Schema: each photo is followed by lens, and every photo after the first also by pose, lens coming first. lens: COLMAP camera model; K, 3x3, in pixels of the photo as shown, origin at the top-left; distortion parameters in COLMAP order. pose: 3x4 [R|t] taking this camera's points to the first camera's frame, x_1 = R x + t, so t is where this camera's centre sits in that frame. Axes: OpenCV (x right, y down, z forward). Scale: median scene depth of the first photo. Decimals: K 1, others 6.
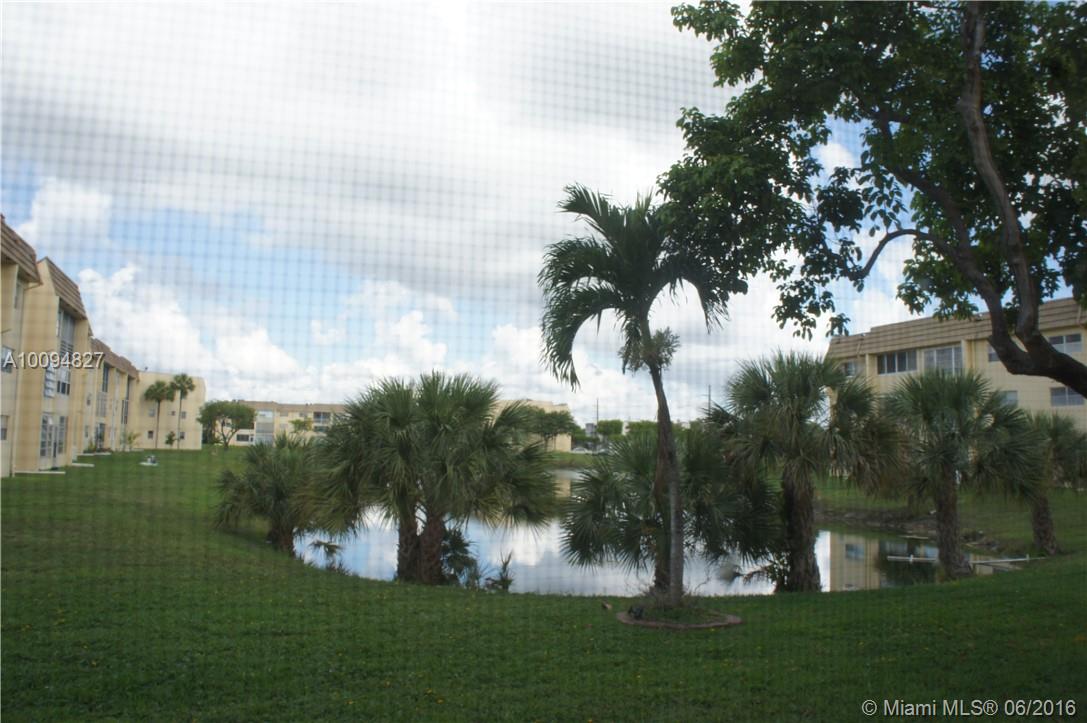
lens RADIAL K [[853.9, 0, 545.5], [0, 853.9, 356.7], [0, 0, 1]] dist [-0.179129, 0.115242]
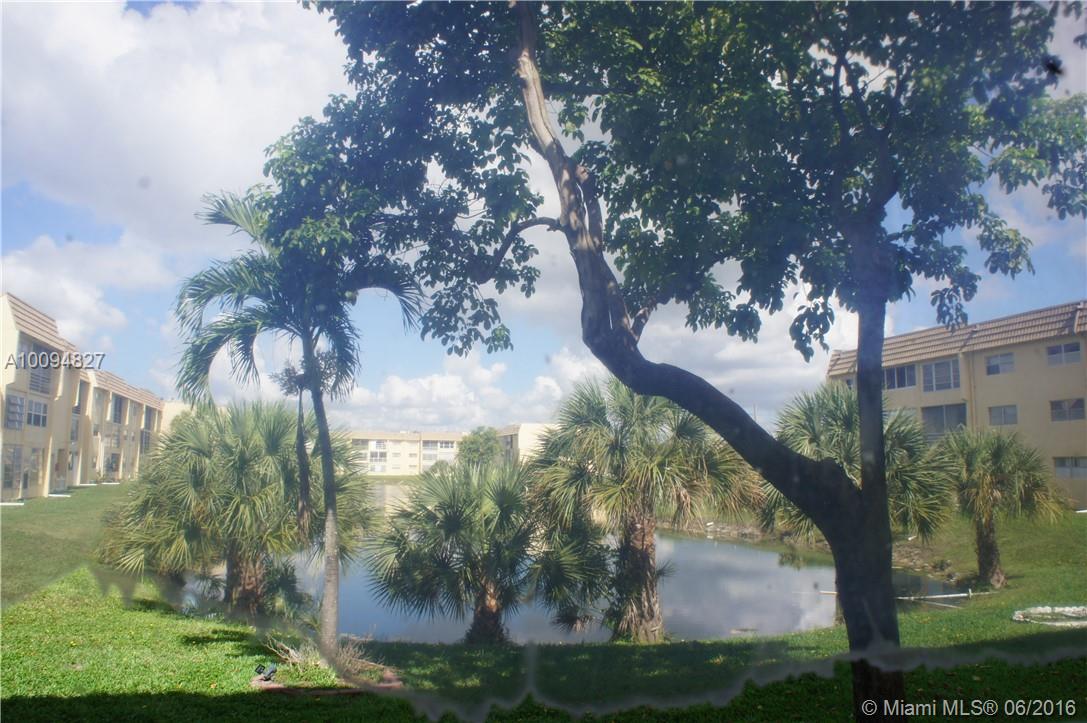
lens RADIAL K [[853.9, 0, 545.5], [0, 853.9, 363.5], [0, 0, 1]] dist [-0.179129, 0.115242]
pose [[0.997200, -0.022083, -0.071439, 0.122266], [0.020701, 0.999585, -0.020037, 0.001454], [0.071852, 0.018502, 0.997244, 0.036725]]
